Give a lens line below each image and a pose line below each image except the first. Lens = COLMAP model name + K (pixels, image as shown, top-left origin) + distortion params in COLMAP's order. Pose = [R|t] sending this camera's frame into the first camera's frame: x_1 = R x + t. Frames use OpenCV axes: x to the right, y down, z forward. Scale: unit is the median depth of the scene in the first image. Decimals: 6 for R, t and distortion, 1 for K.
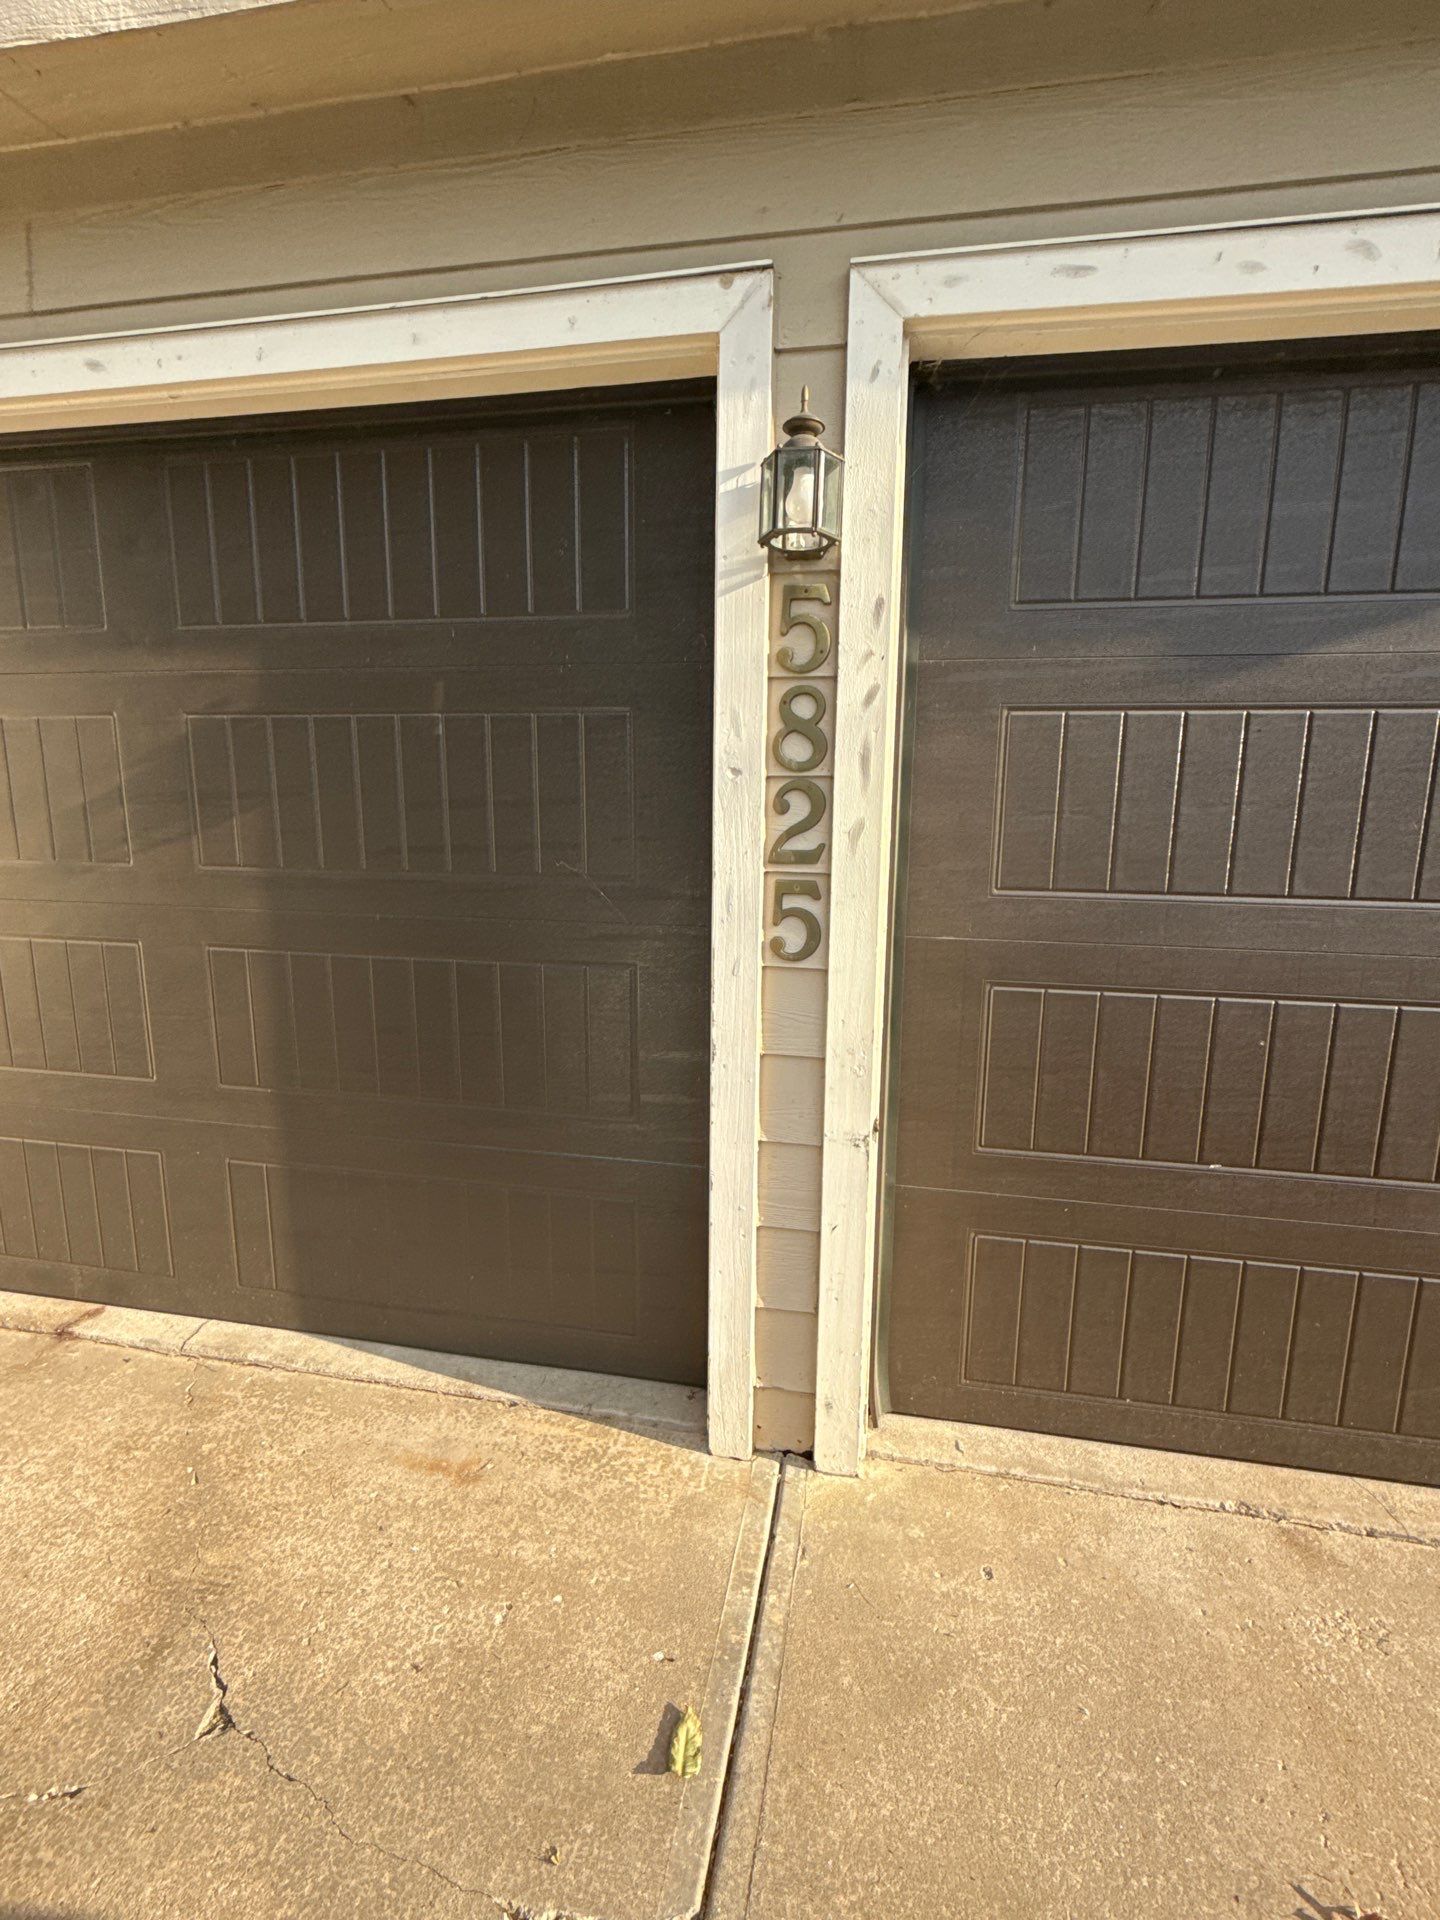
lens RADIAL K [[931.4, 0, 715.7], [0, 931.4, 967.2], [0, 0, 1]] dist [0.000152, -0.000609]
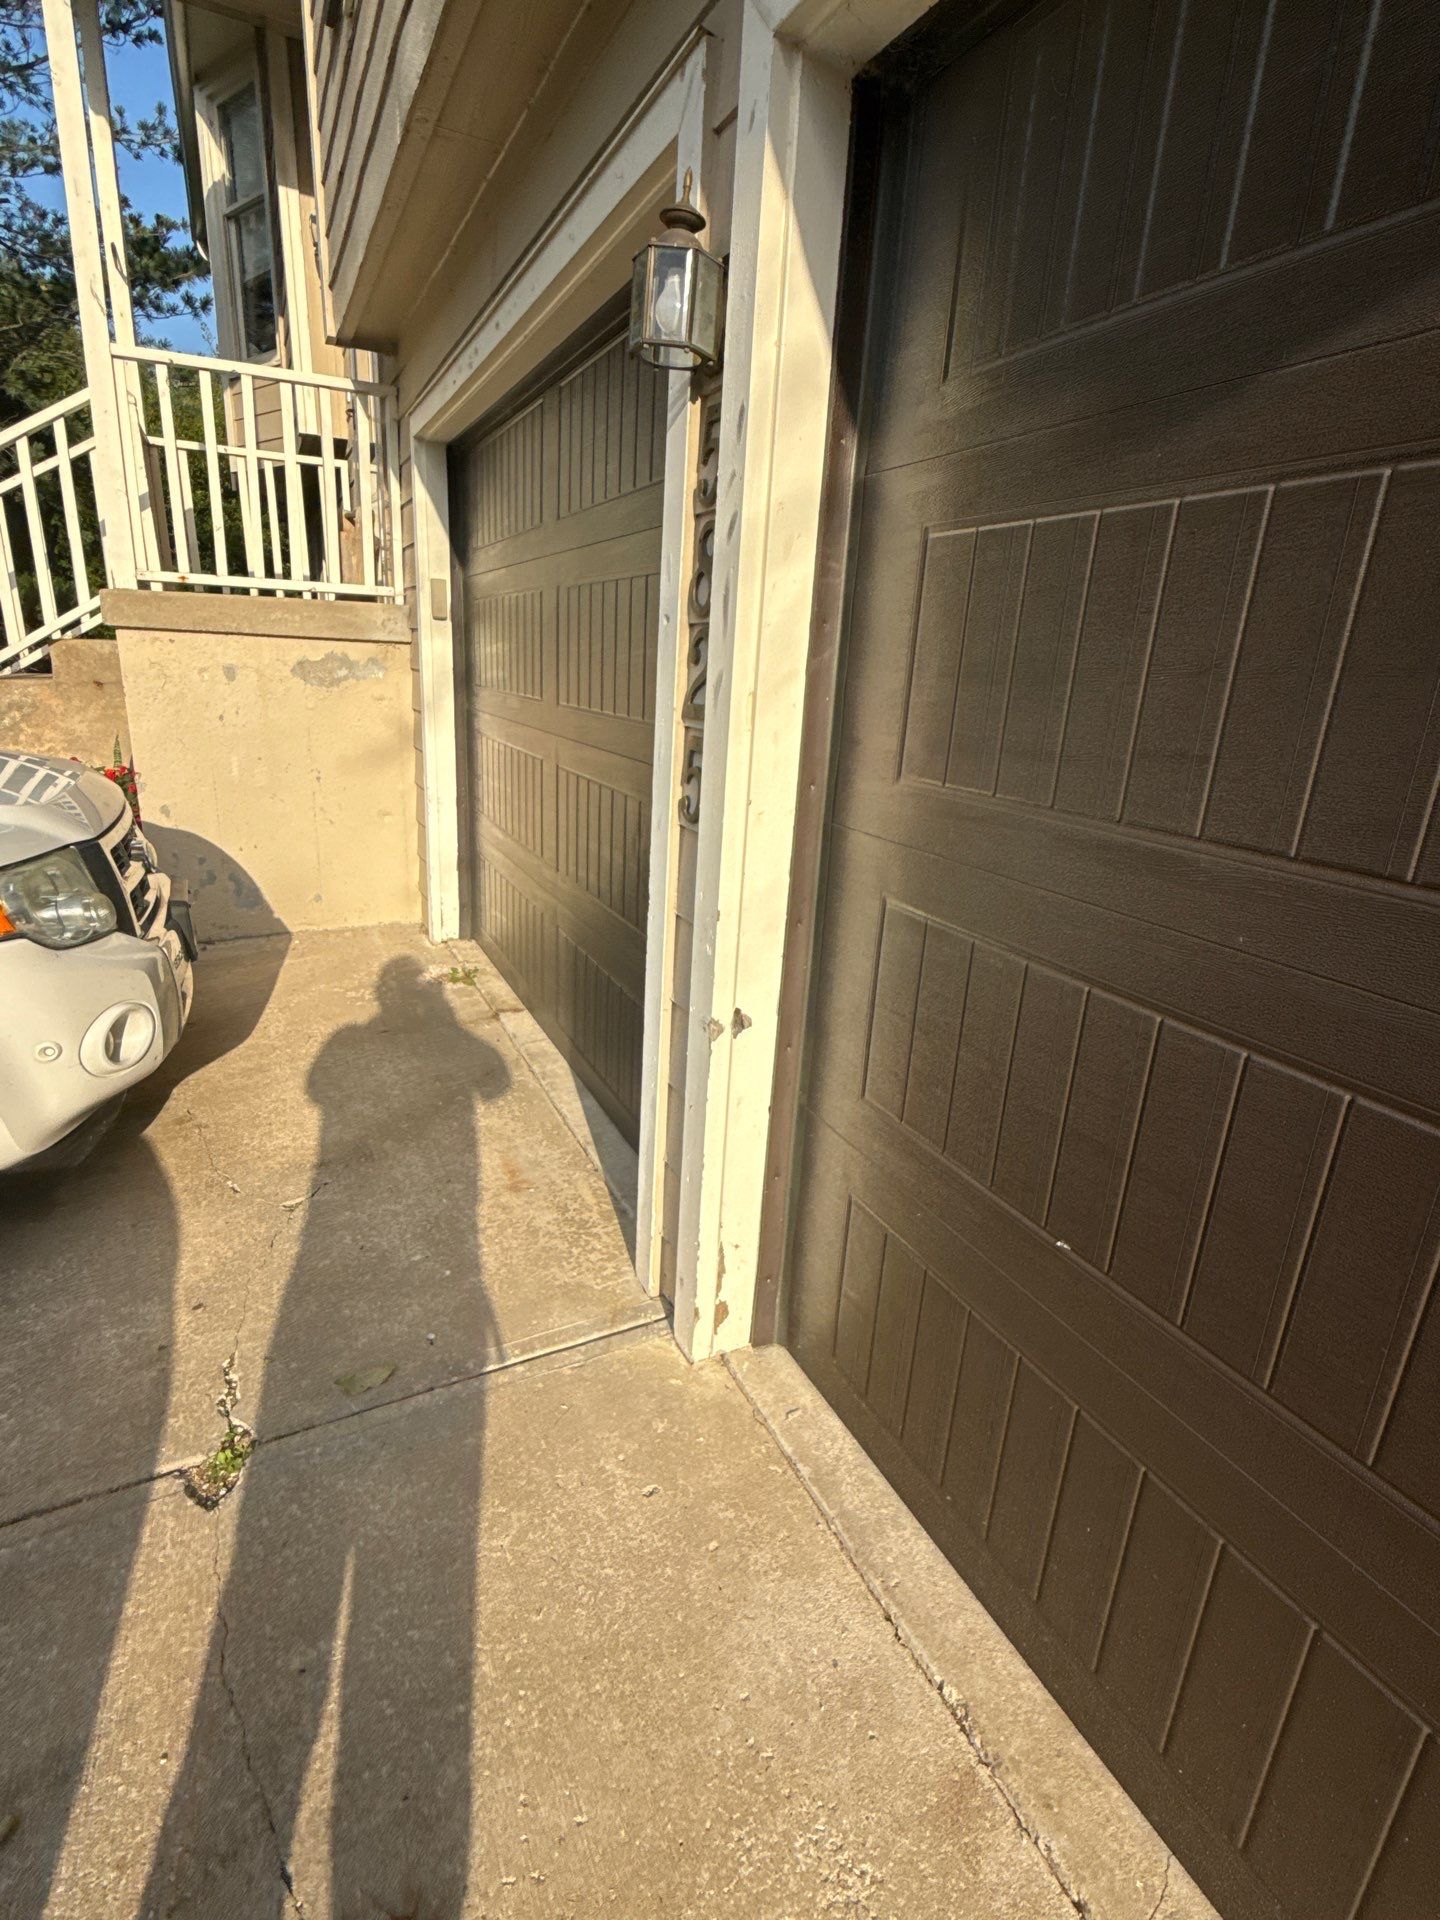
lens RADIAL K [[931.4, 0, 716.2], [0, 931.4, 952.9], [0, 0, 1]] dist [0.000152, -0.000609]
pose [[0.608881, 0.258578, -0.749934, 0.793619], [-0.197493, 0.965027, 0.172394, -0.045487], [0.768284, 0.043139, 0.638654, 0.375876]]
